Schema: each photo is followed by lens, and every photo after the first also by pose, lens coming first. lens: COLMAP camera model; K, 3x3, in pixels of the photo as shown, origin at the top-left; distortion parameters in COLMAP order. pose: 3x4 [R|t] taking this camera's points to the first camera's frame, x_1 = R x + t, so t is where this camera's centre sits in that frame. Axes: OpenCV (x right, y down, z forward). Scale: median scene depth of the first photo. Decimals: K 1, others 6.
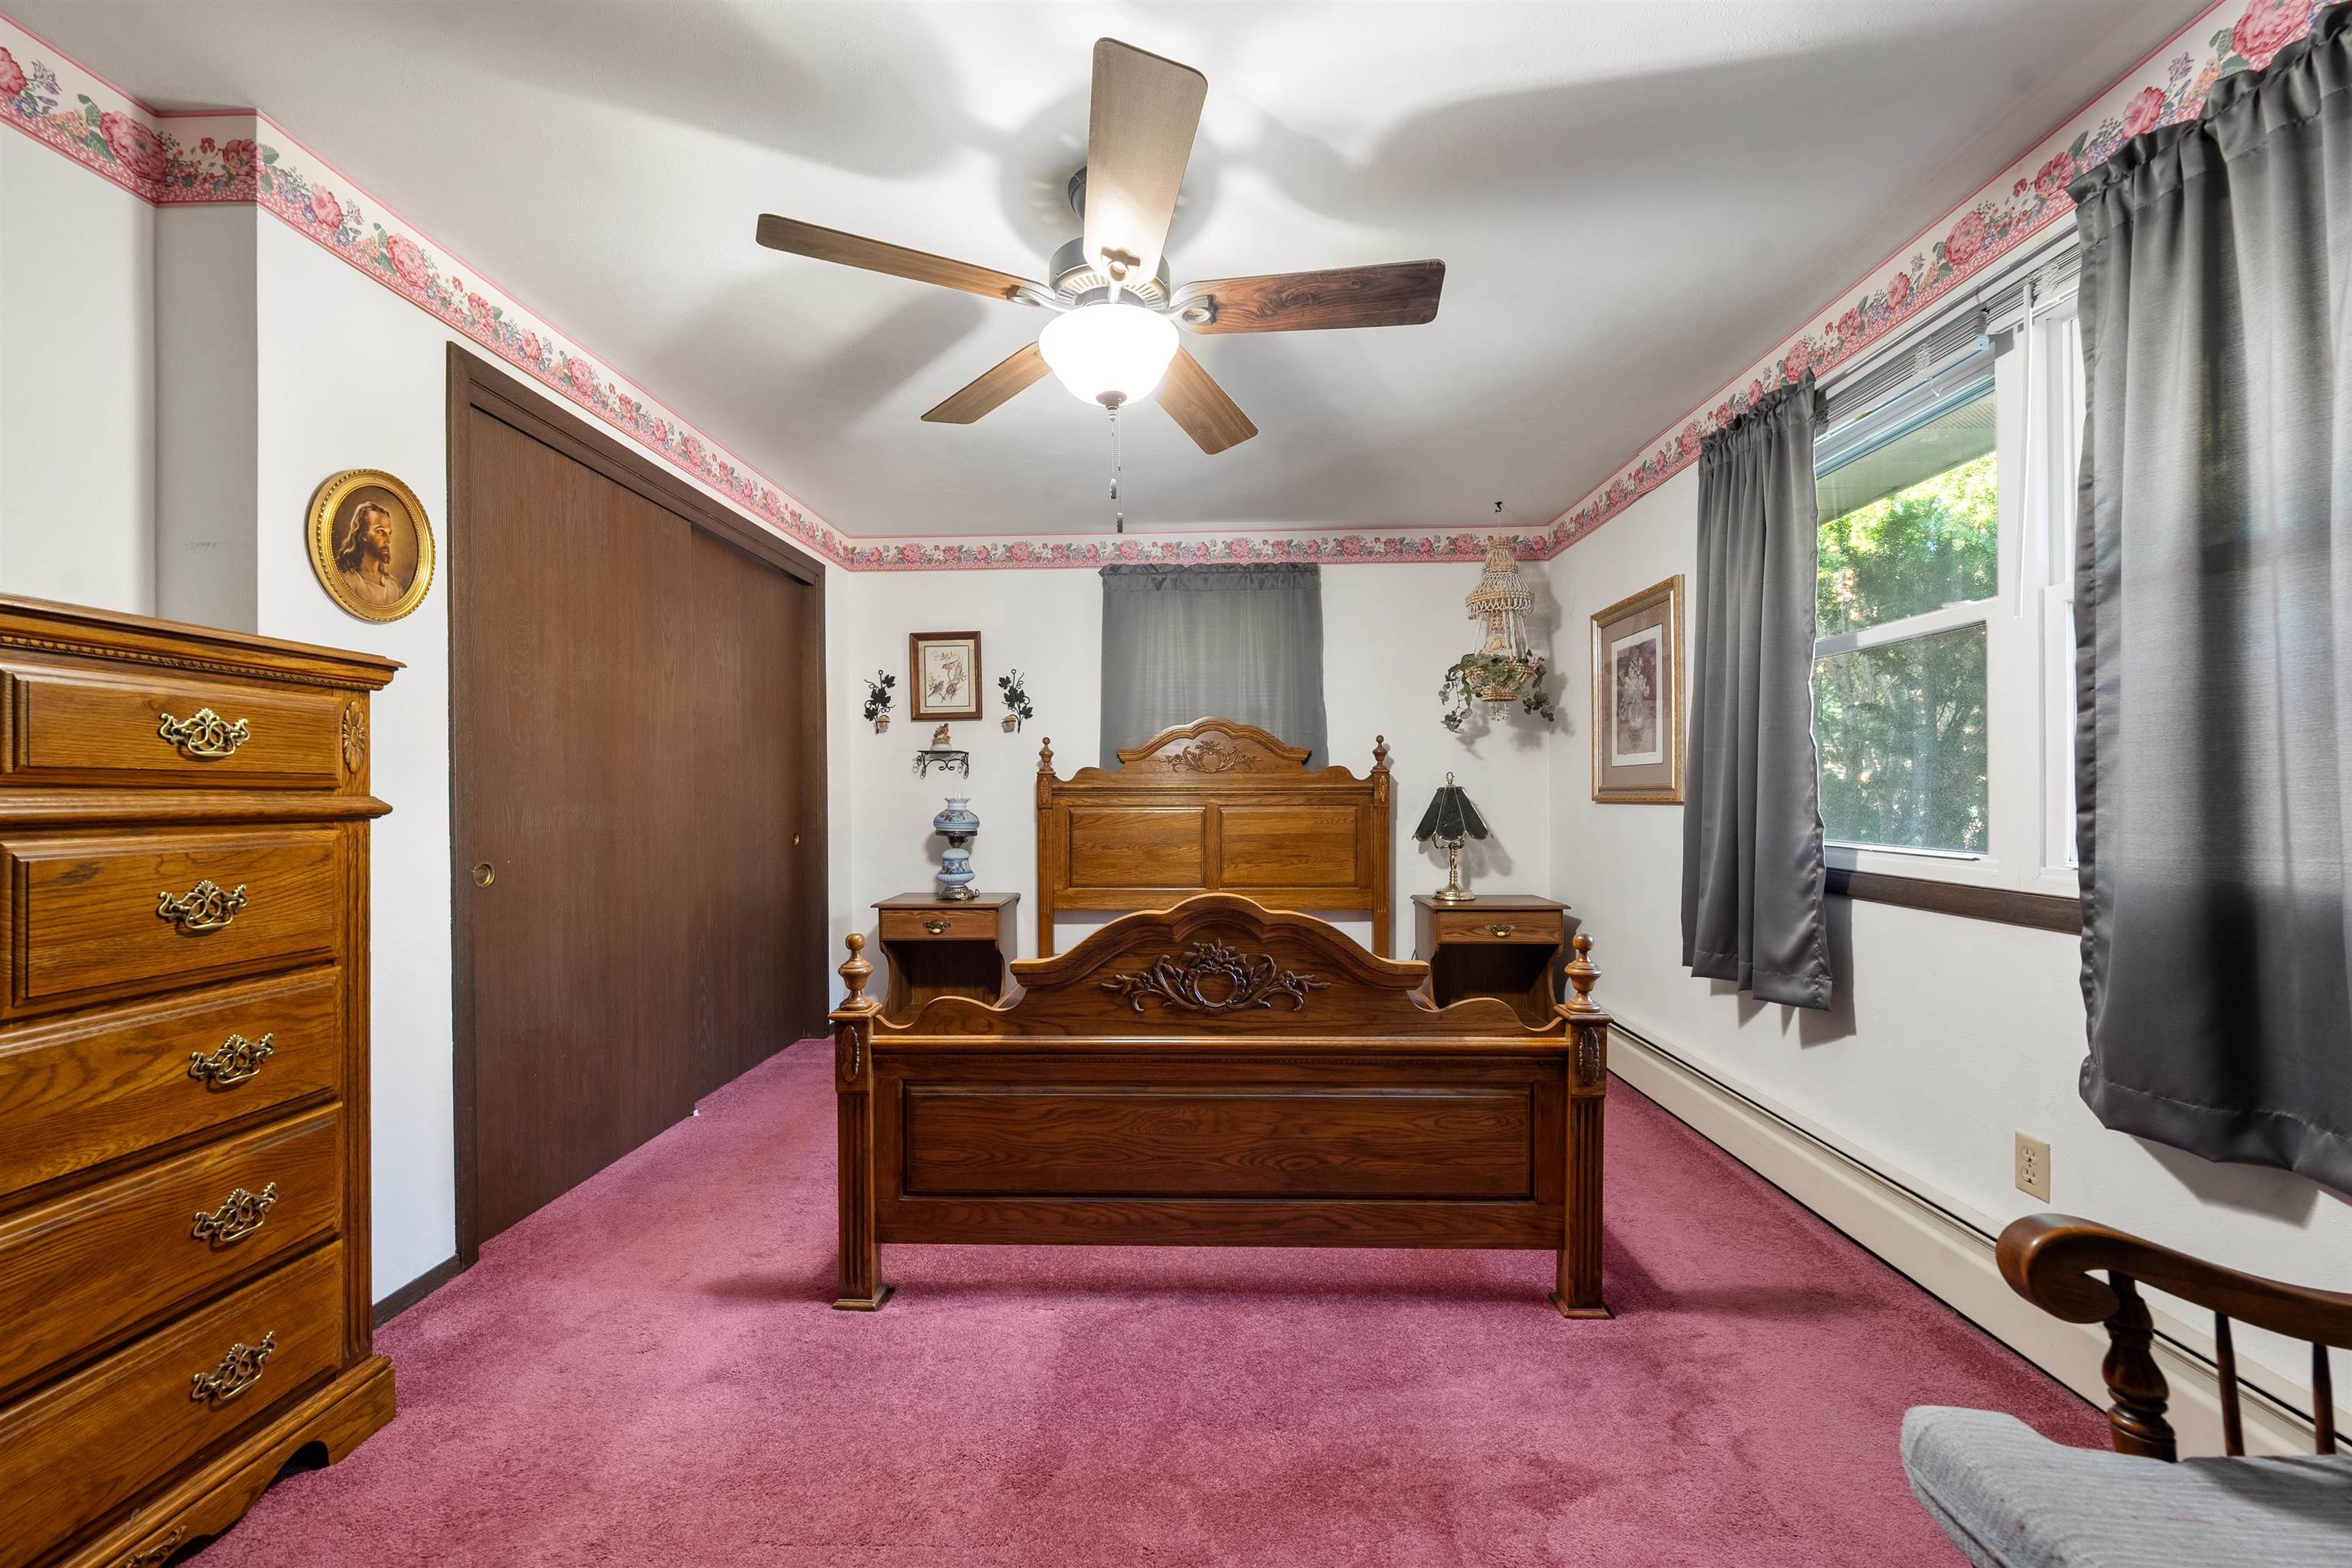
lens RADIAL K [[873.8, 0, 1169.7], [0, 873.8, 791.7], [0, 0, 1]] dist [-0.000238, -0.000413]
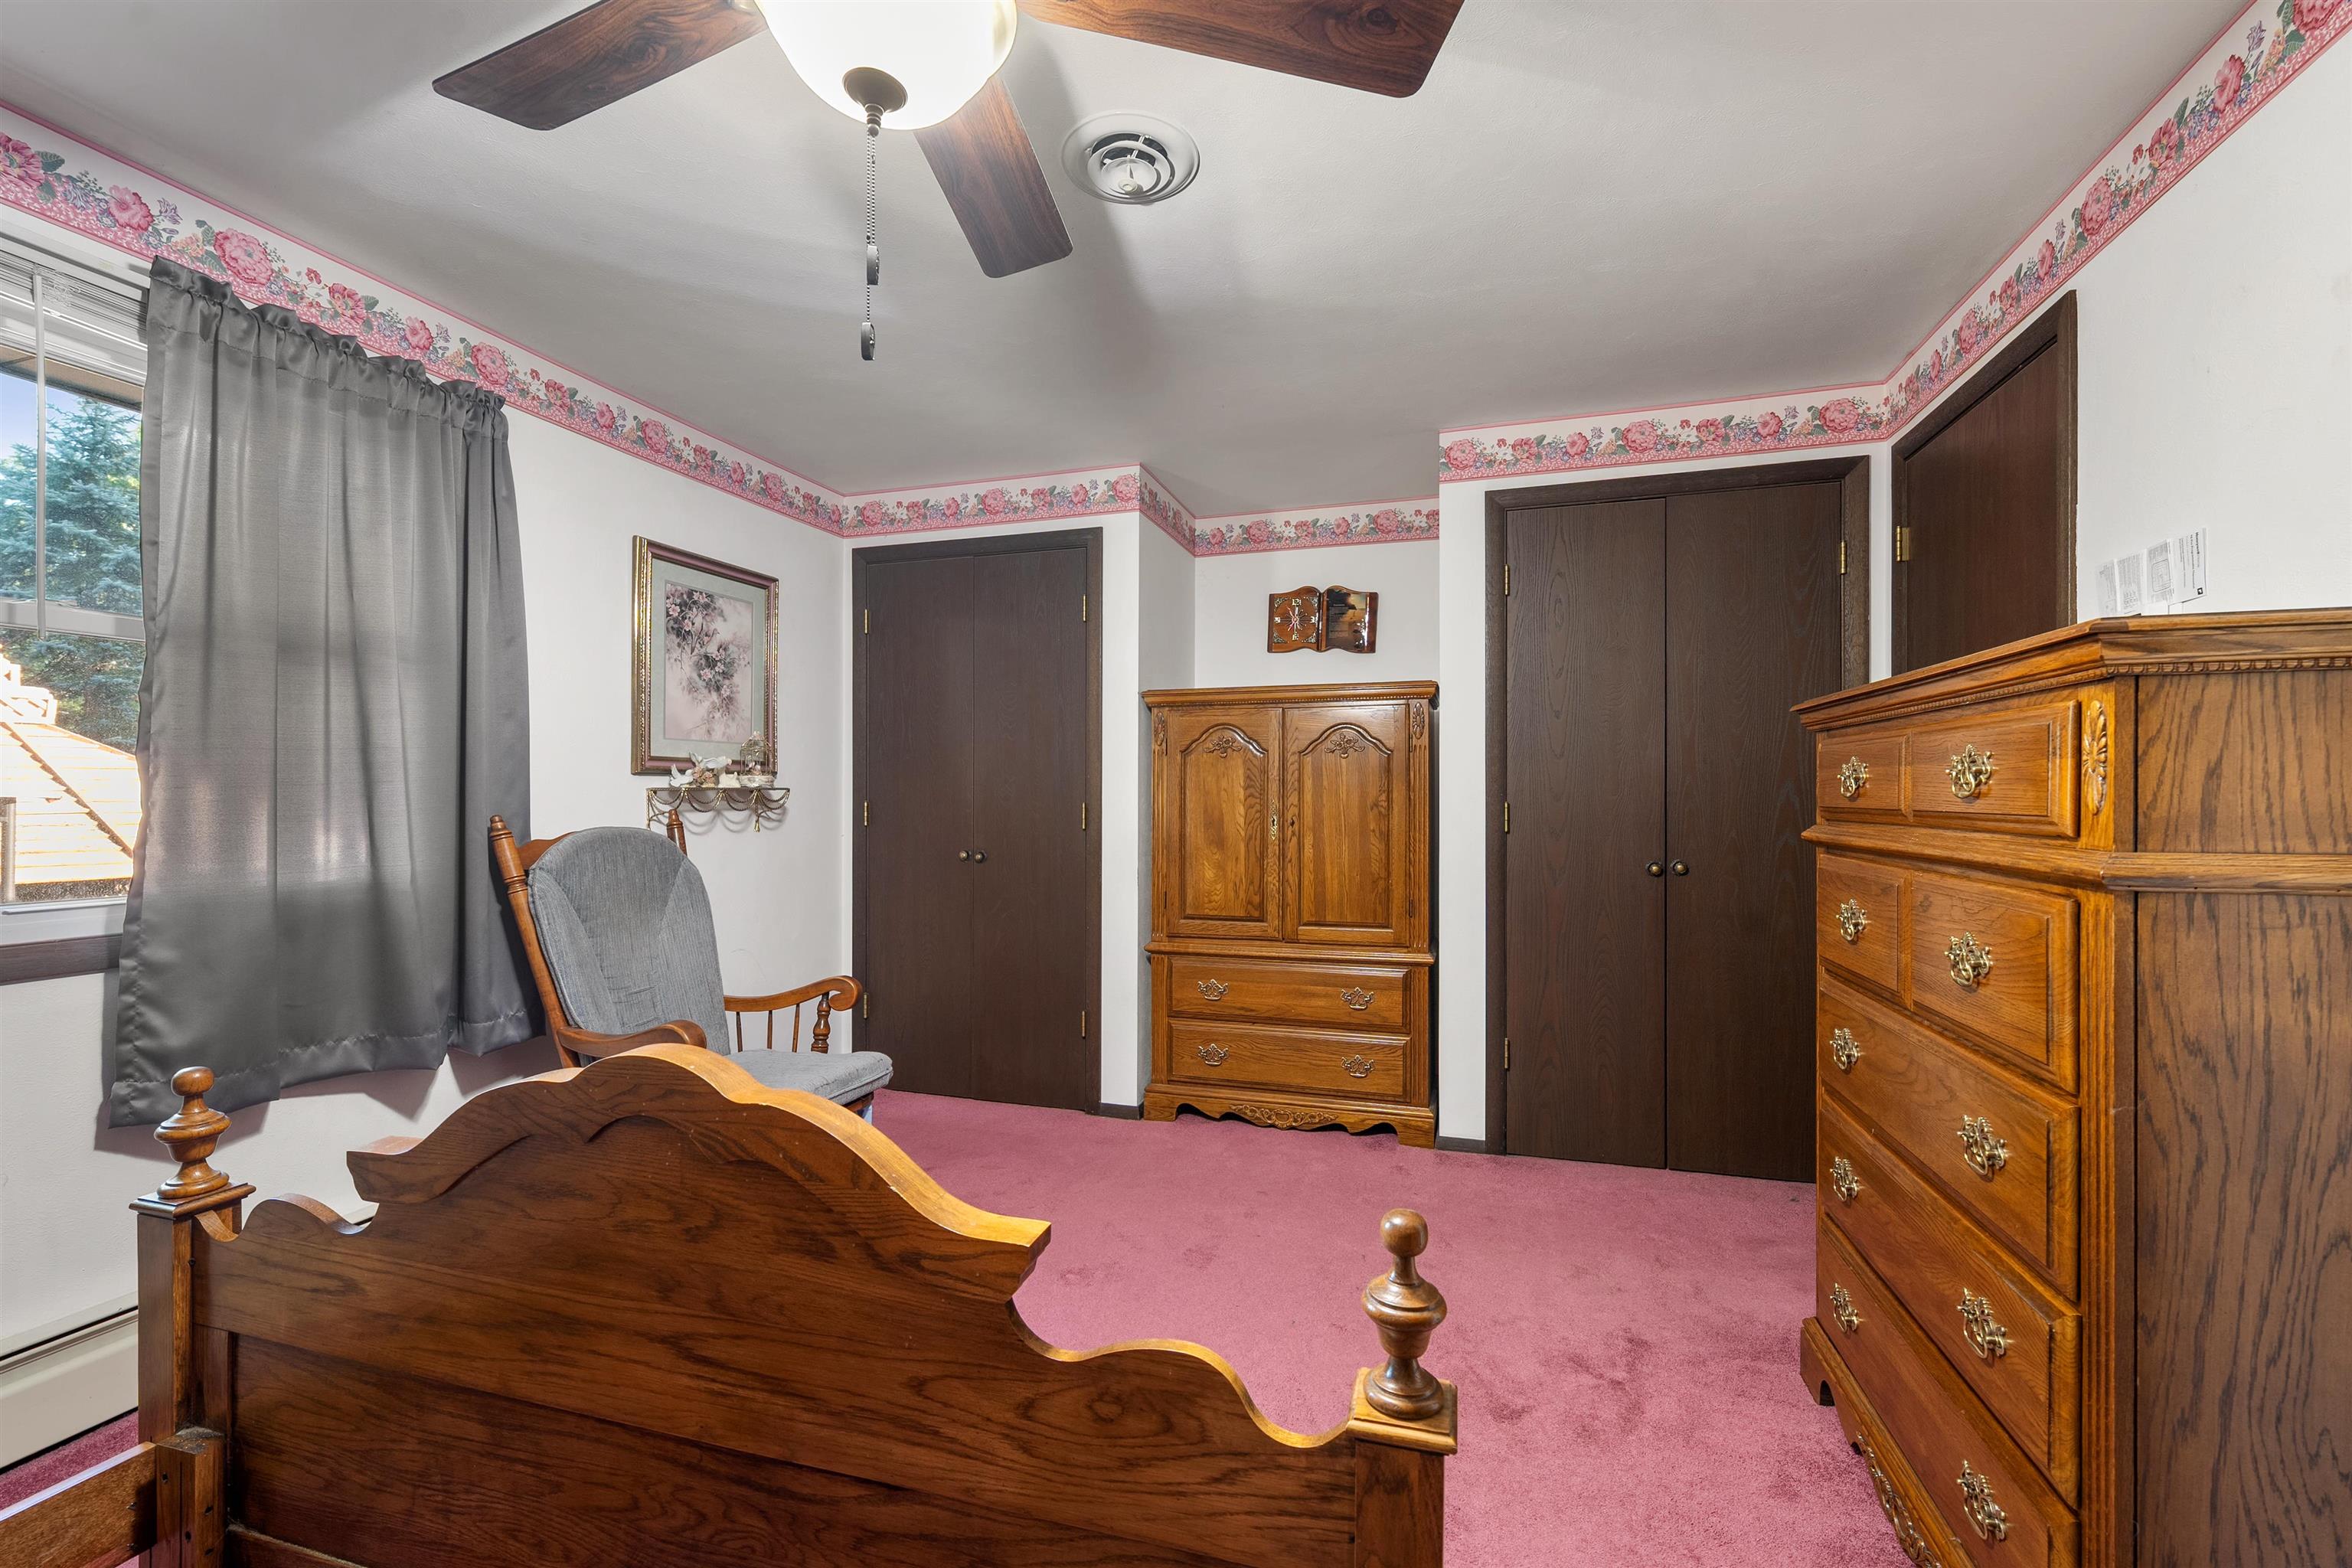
lens RADIAL K [[992.1, 0, 1180.5], [0, 992.1, 792.2], [0, 0, 1]] dist [0.000871, 0.000491]
pose [[-0.966952, 0.004590, 0.254916, -0.329554], [0.003055, 0.999975, -0.006416, -0.022926], [-0.254939, -0.005425, -0.966942, 1.278448]]
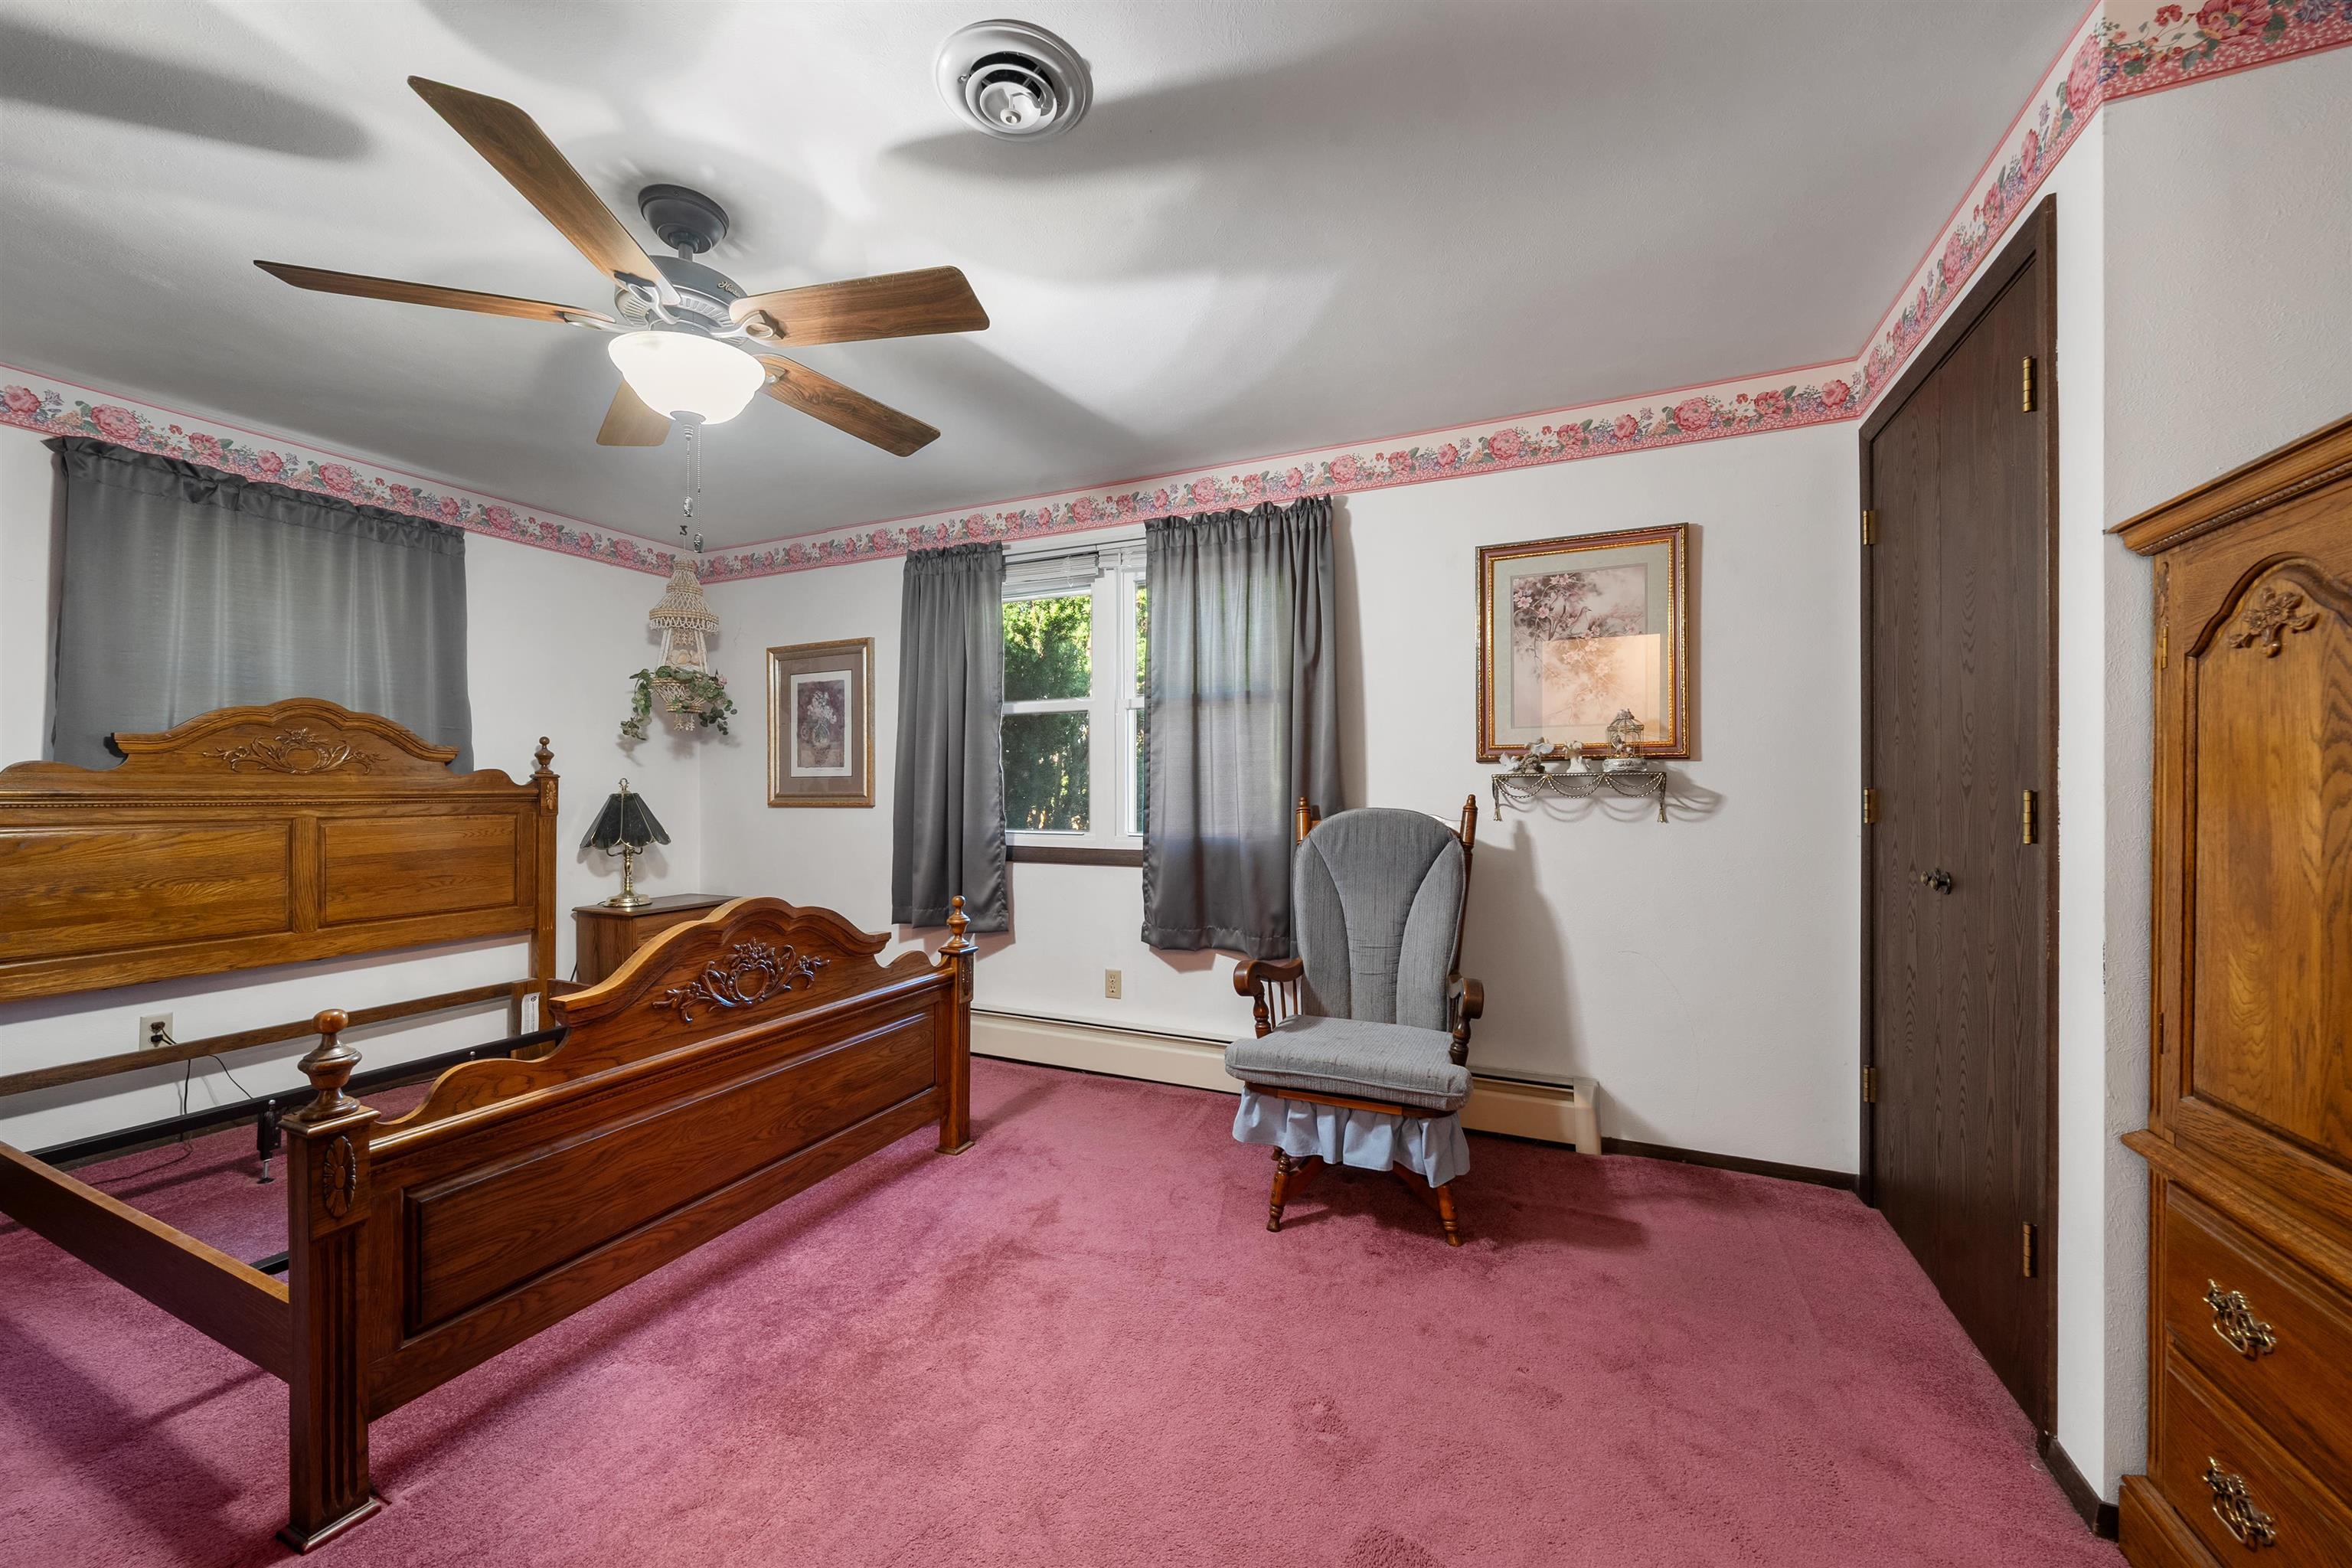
lens RADIAL K [[873.8, 0, 1171.5], [0, 873.8, 787.7], [0, 0, 1]] dist [-0.000238, -0.000413]
pose [[0.377036, 0.005412, 0.926183, -0.659719], [-0.001409, 0.999985, -0.005269, -0.013229], [-0.926198, 0.000681, 0.377038, 0.084544]]
